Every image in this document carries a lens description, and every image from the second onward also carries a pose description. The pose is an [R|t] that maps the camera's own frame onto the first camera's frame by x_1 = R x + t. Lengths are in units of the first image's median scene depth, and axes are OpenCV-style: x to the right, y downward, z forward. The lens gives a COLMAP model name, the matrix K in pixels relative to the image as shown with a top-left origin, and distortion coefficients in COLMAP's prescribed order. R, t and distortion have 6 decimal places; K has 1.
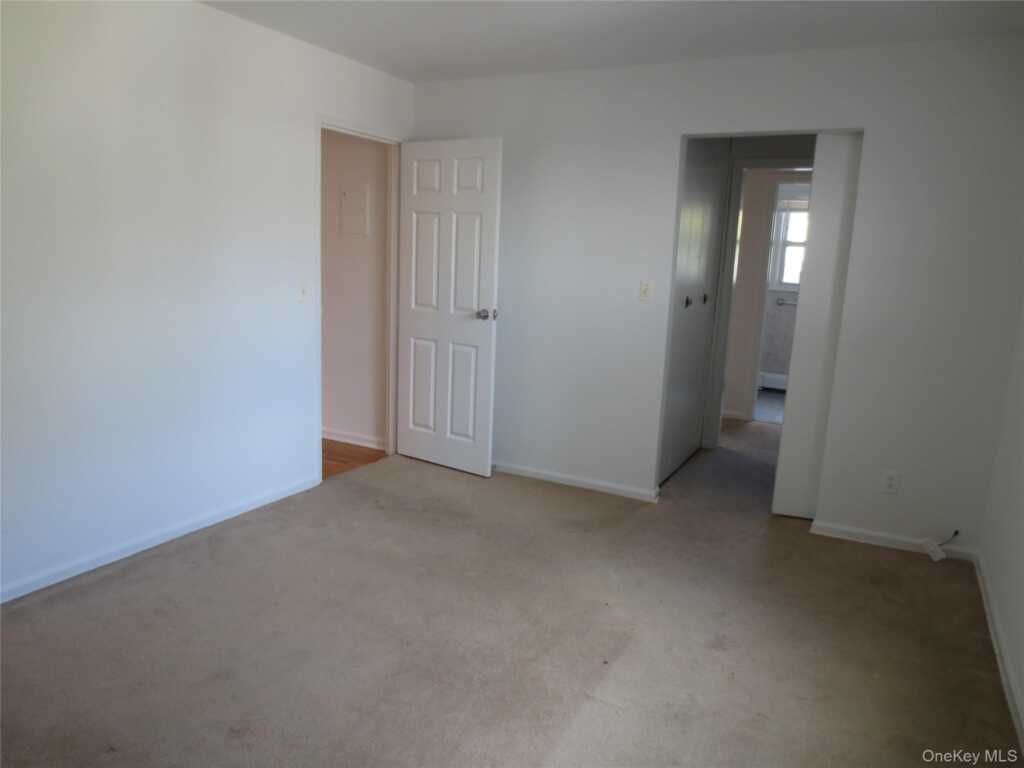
lens RADIAL K [[738.6, 0, 512.0], [0, 738.6, 384.0], [0, 0, 1]] dist [-0.017095, 0.005312]
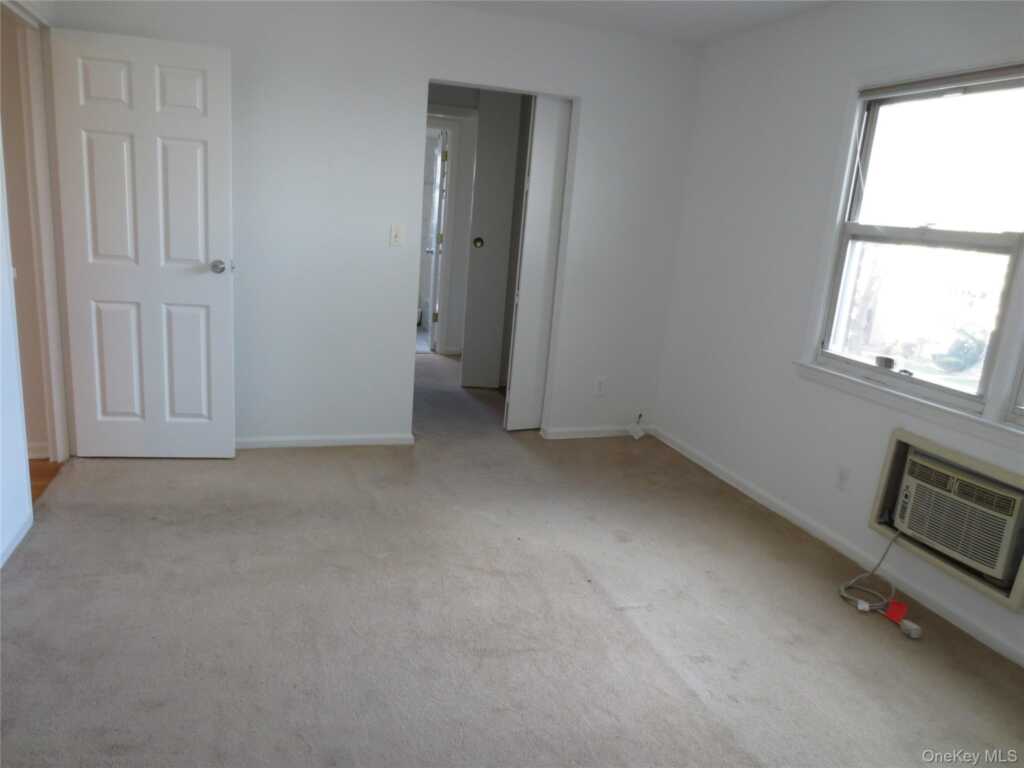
lens RADIAL K [[738.6, 0, 512.0], [0, 738.6, 384.0], [0, 0, 1]] dist [-0.017095, 0.005312]
pose [[0.686136, -0.156473, 0.710446, -0.422347], [0.084925, 0.987145, 0.135396, -0.048649], [-0.722499, -0.032565, 0.690605, 0.189809]]
